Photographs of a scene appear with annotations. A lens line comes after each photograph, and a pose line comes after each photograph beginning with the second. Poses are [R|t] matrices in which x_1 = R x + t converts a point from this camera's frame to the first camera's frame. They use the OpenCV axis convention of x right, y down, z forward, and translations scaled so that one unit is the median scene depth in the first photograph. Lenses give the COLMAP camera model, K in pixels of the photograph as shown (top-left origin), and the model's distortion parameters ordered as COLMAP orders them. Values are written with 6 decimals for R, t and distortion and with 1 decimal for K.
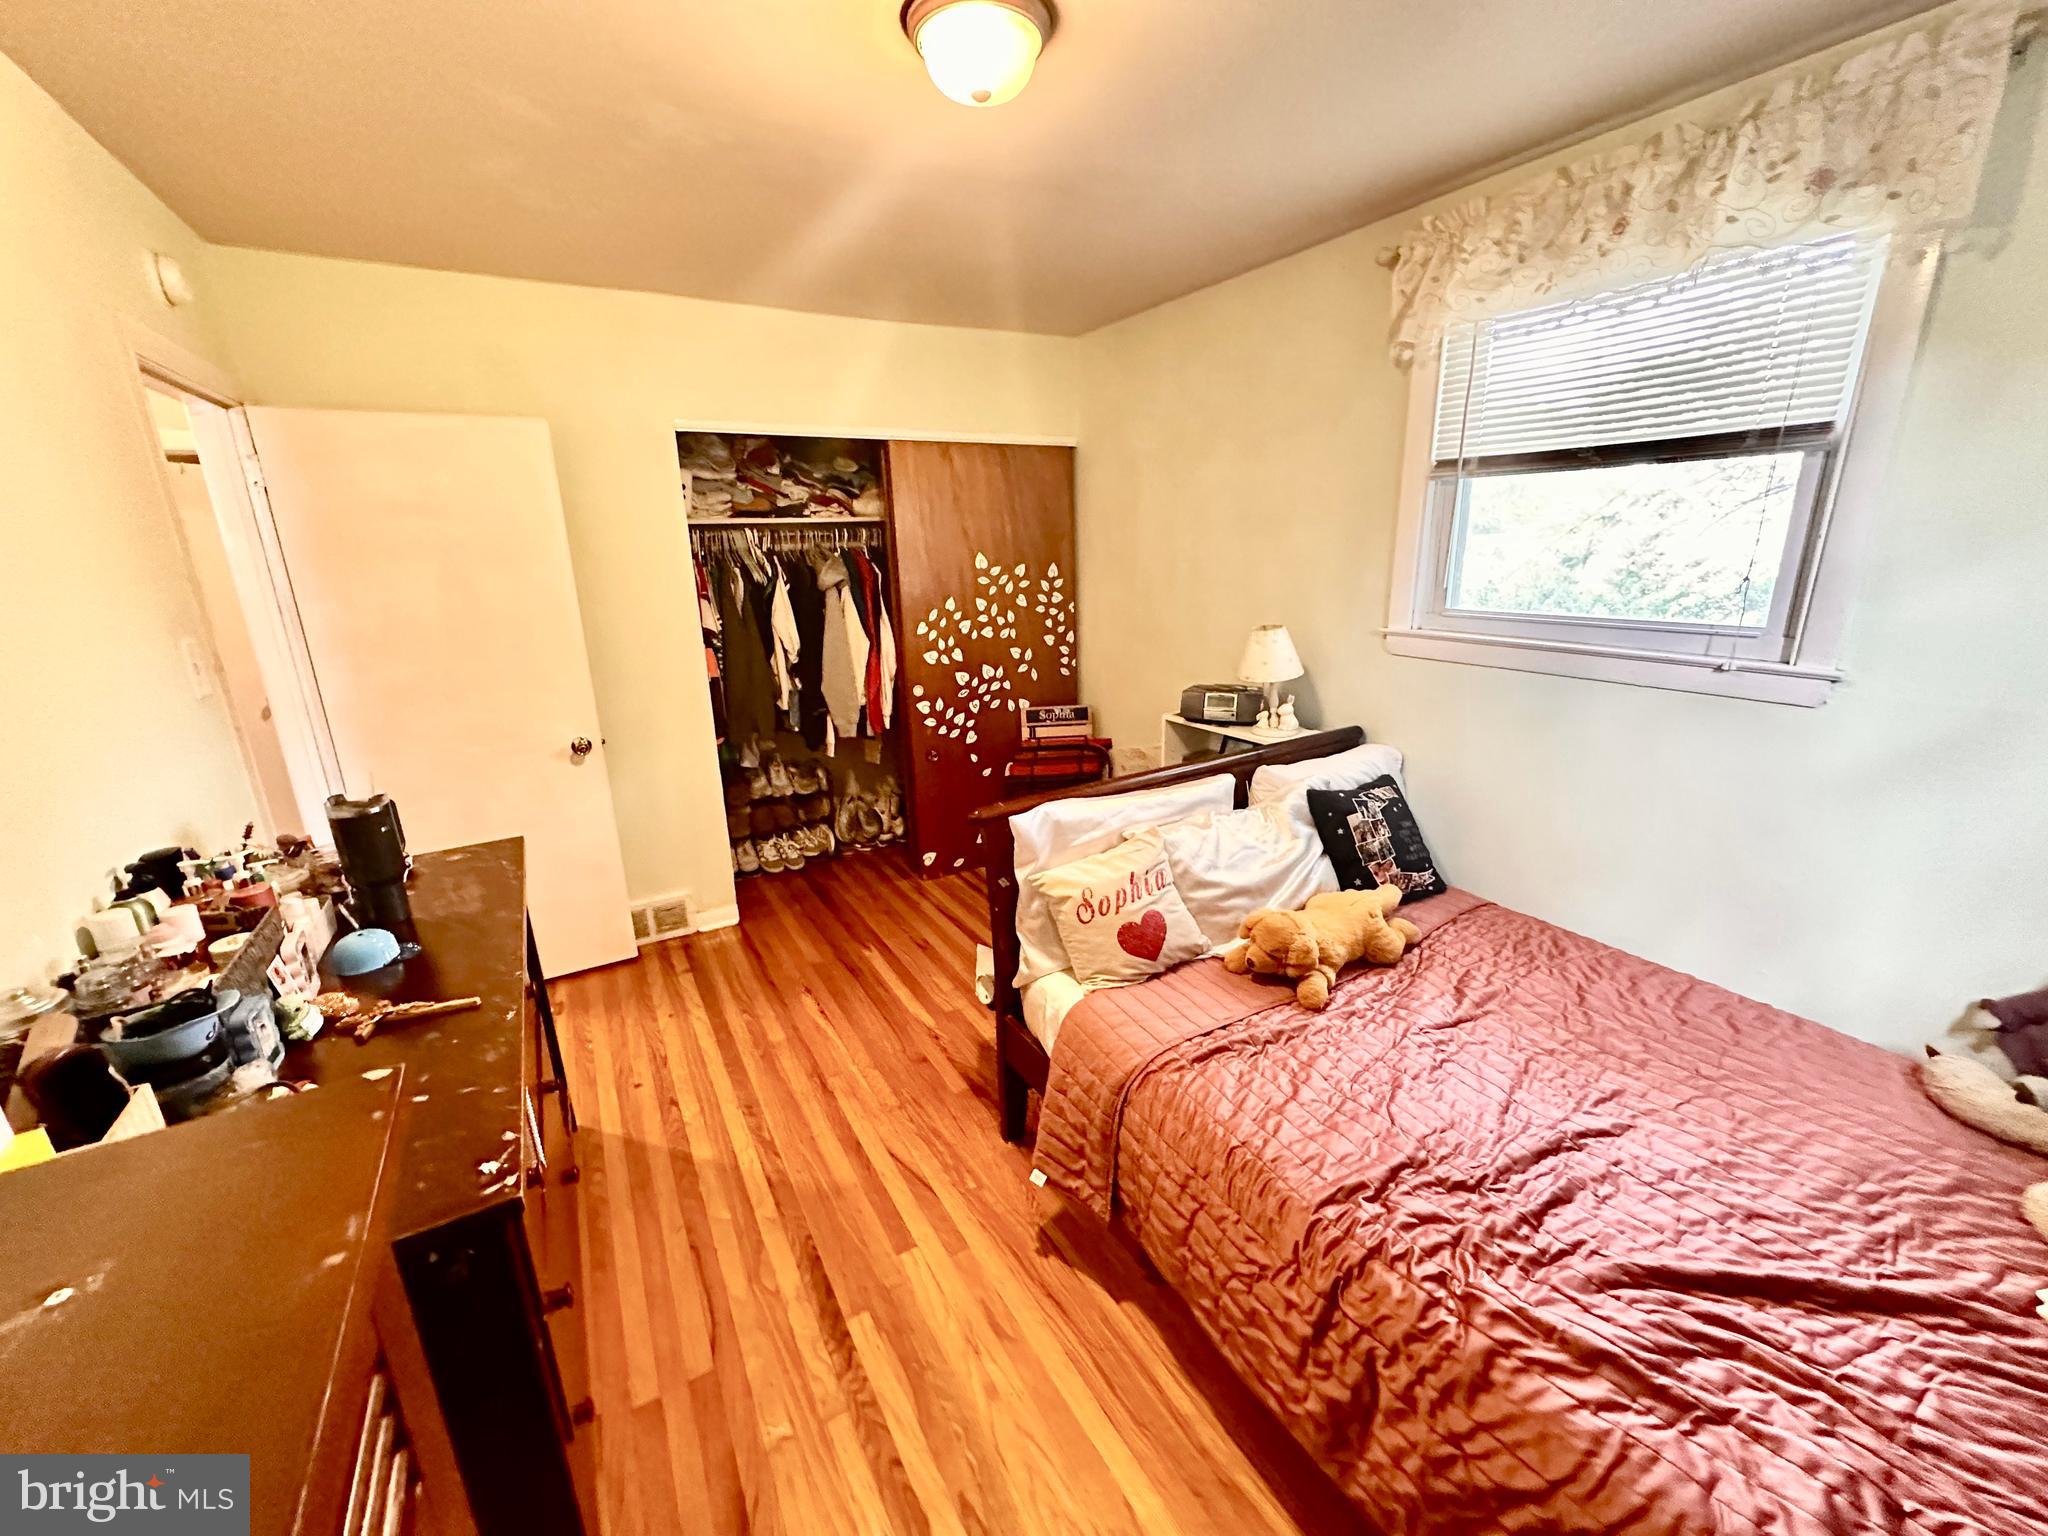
lens RADIAL K [[816.8, 0, 1023.0], [0, 816.8, 771.4], [0, 0, 1]] dist [0.007630, 0.000563]
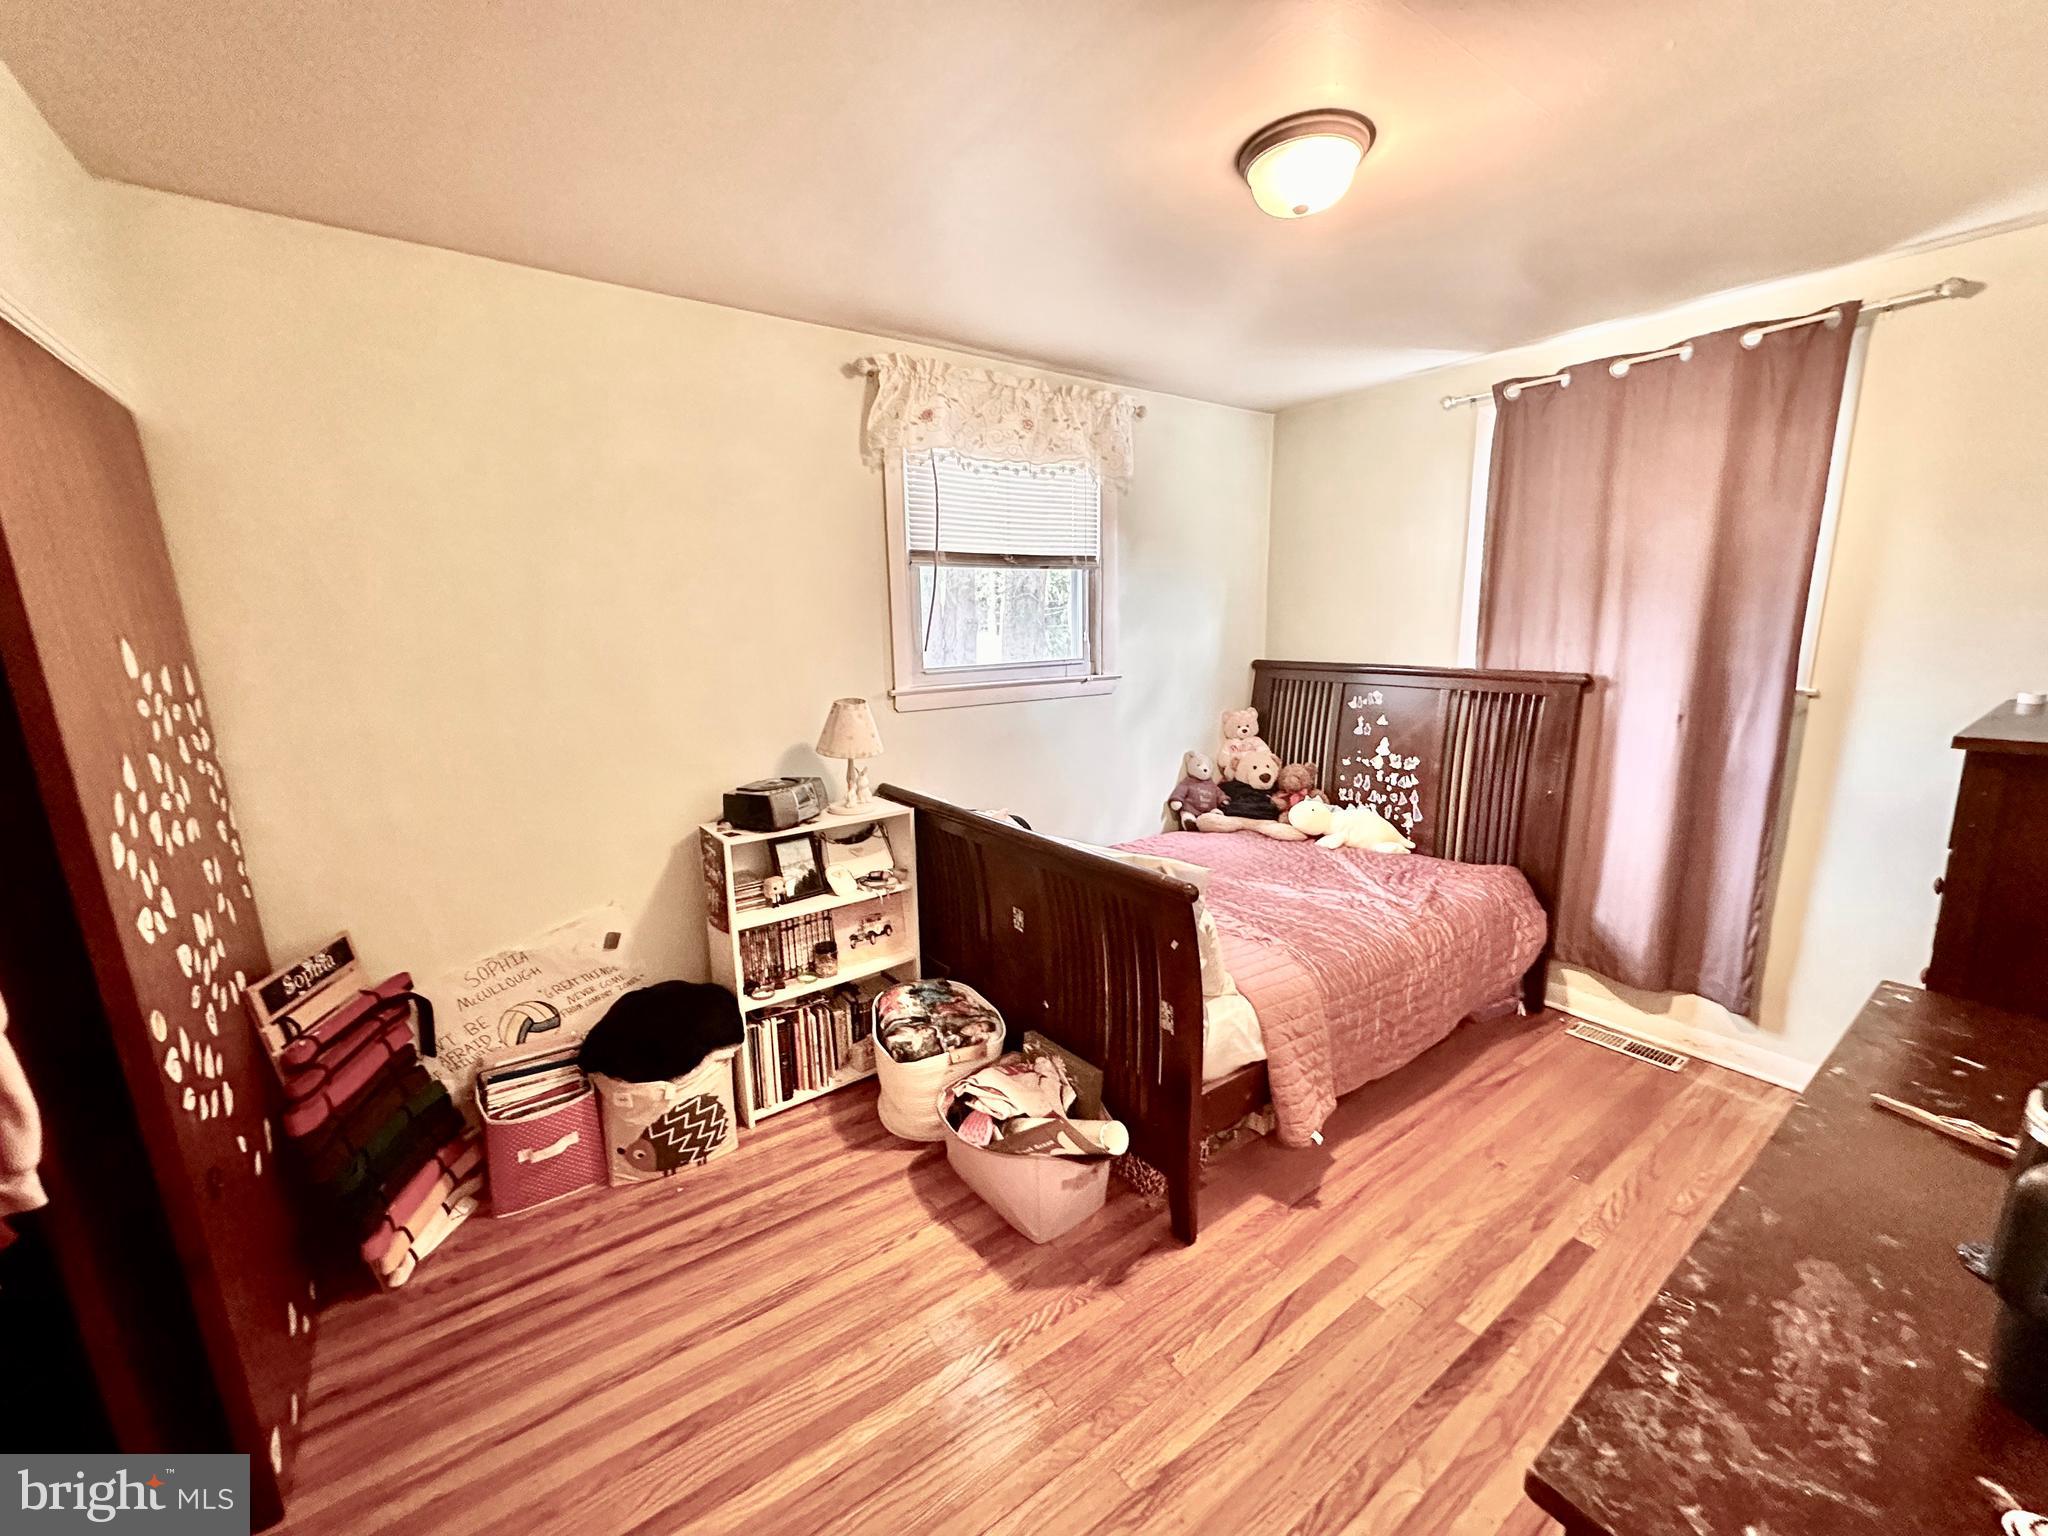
lens RADIAL K [[816.8, 0, 1022.6], [0, 816.8, 773.4], [0, 0, 1]] dist [0.007630, 0.000563]
pose [[-0.098361, -0.166039, 0.981201, -0.832200], [0.293200, 0.937381, 0.188016, -0.270157], [-0.950978, 0.306182, -0.043519, 1.091533]]
